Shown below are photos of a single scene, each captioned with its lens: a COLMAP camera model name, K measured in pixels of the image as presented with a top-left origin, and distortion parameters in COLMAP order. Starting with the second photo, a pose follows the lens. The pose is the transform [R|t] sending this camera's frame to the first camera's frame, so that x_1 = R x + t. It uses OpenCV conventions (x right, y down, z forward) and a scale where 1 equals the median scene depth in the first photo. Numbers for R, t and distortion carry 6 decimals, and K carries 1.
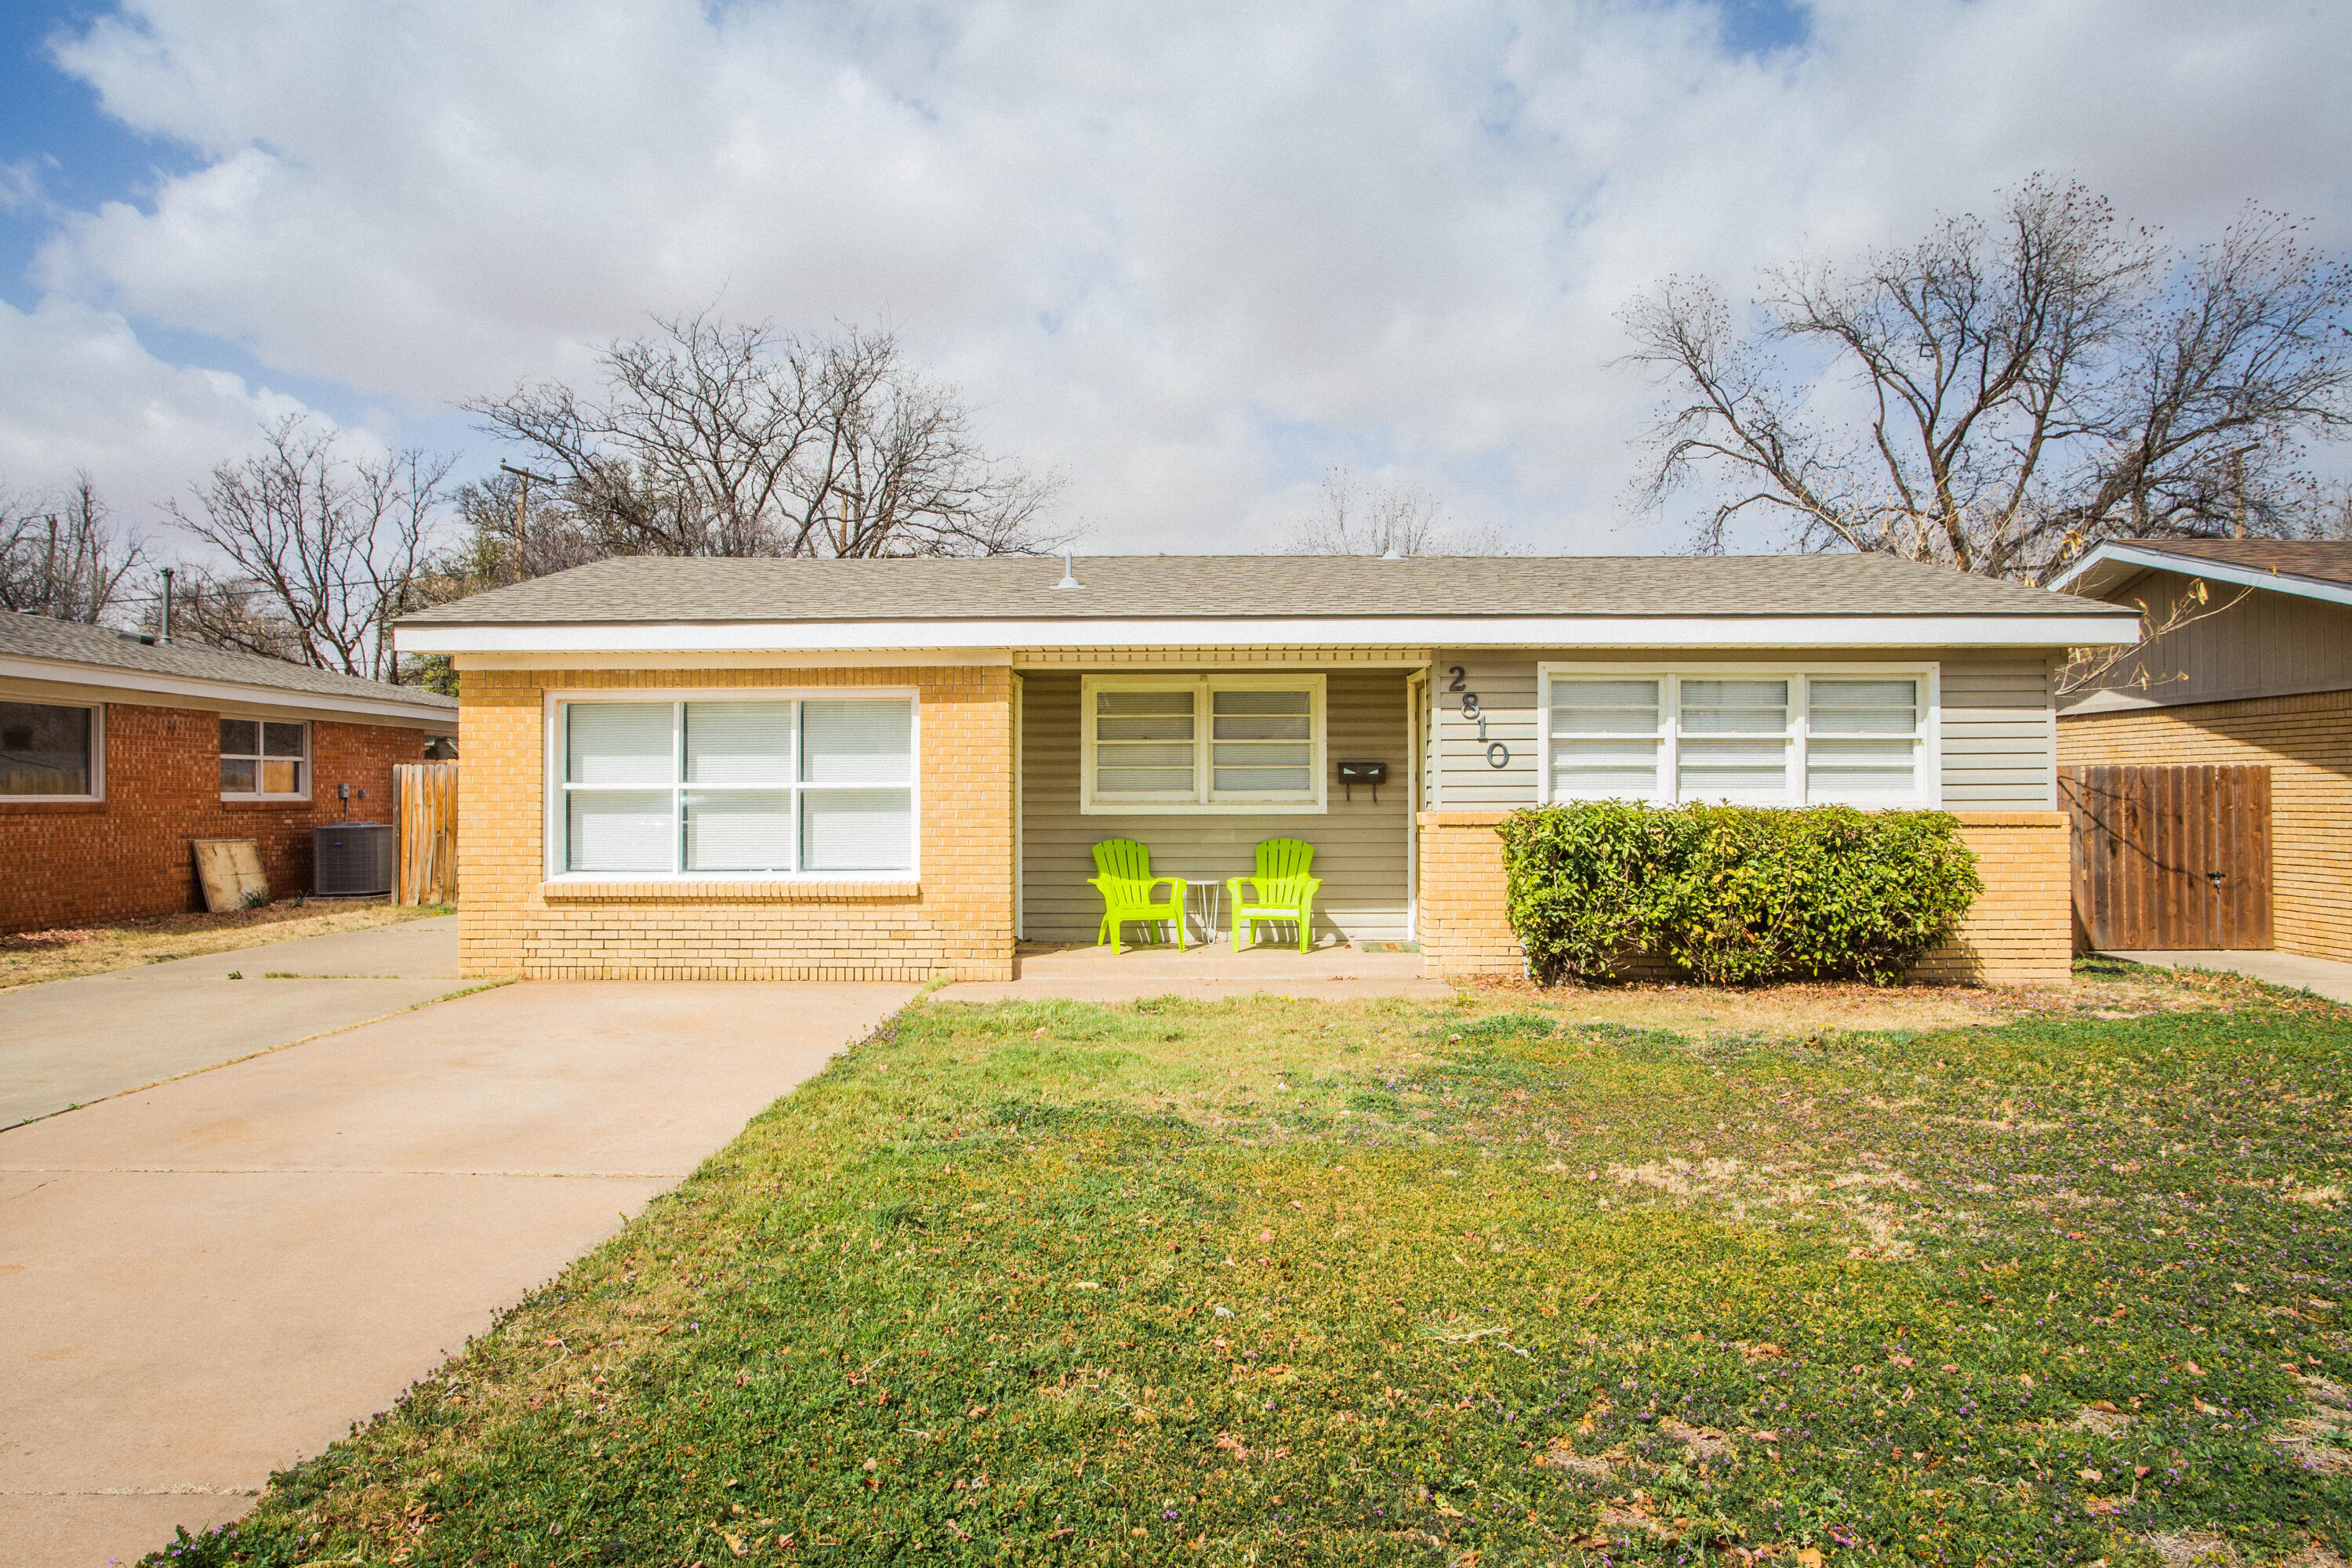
lens RADIAL K [[1647.7, 0, 1183.4], [0, 1647.7, 792.4], [0, 0, 1]] dist [0.004193, 0.015572]
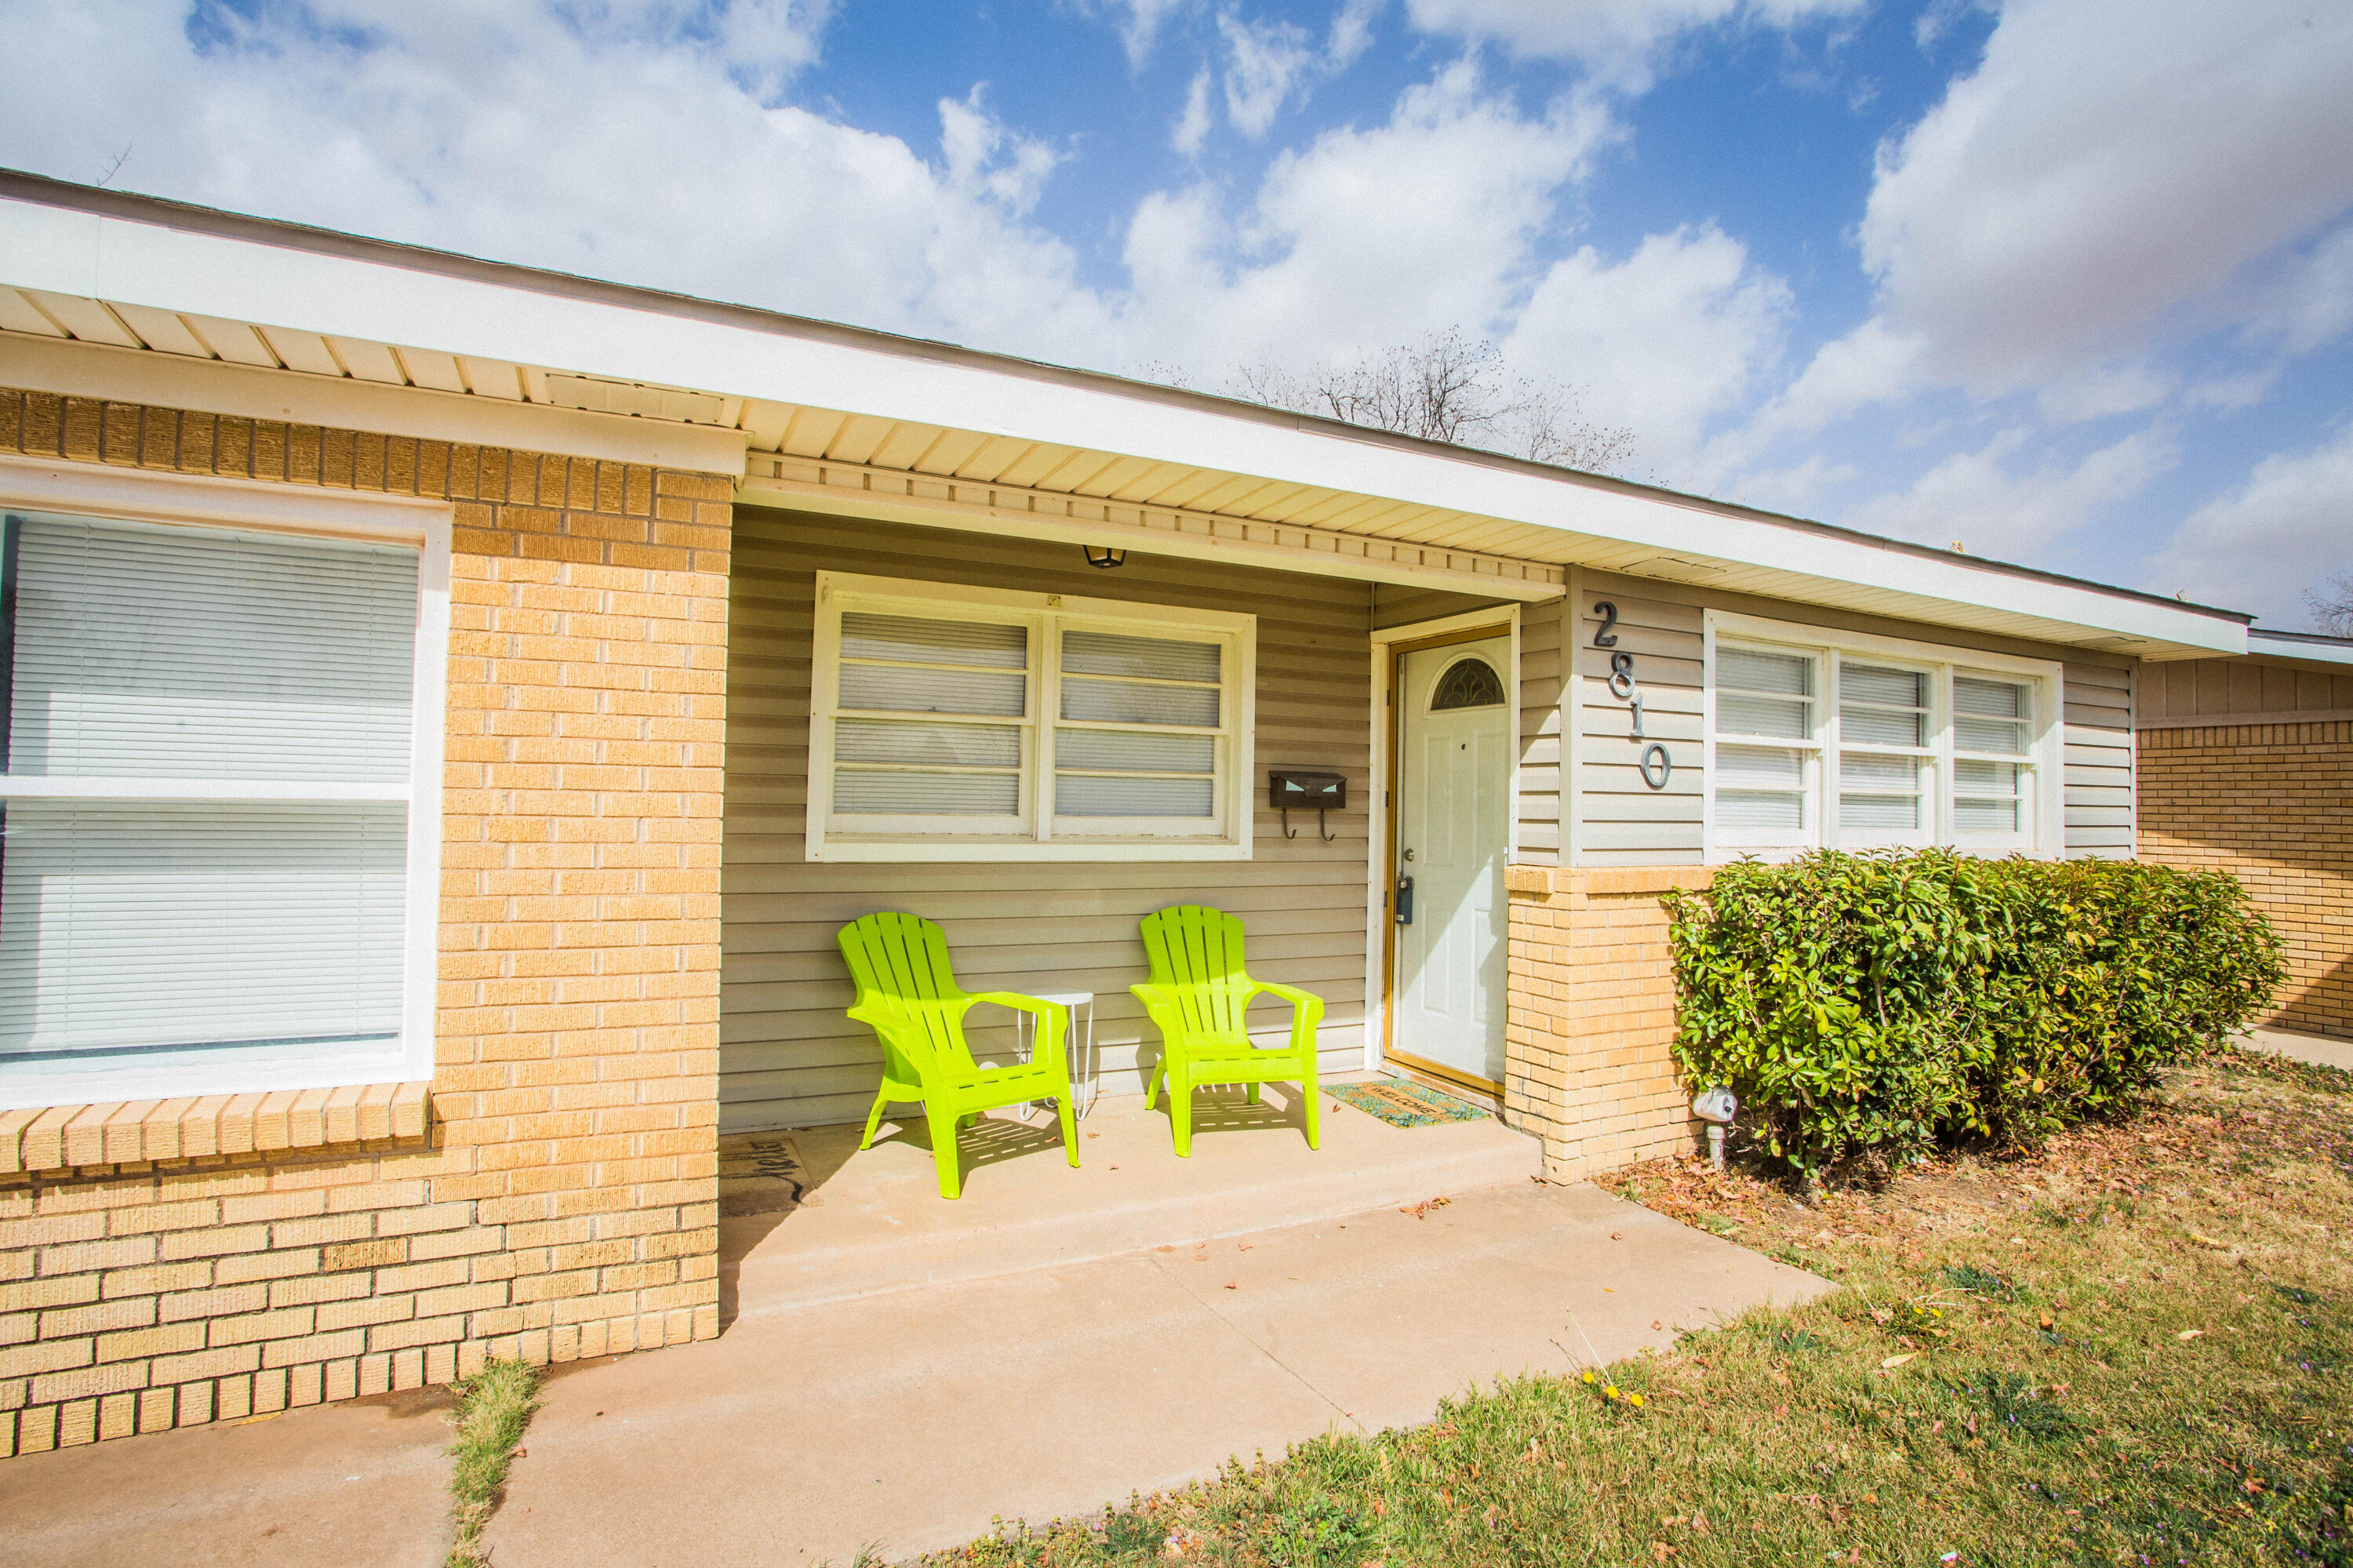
lens RADIAL K [[1151.3, 0, 1184.8], [0, 1151.3, 772.9], [0, 0, 1]] dist [-0.064632, 0.023752]
pose [[0.896794, 0.031961, 0.441293, -0.123656], [-0.021764, 0.999367, -0.028151, -0.005953], [-0.441913, 0.015641, 0.896921, 0.718552]]
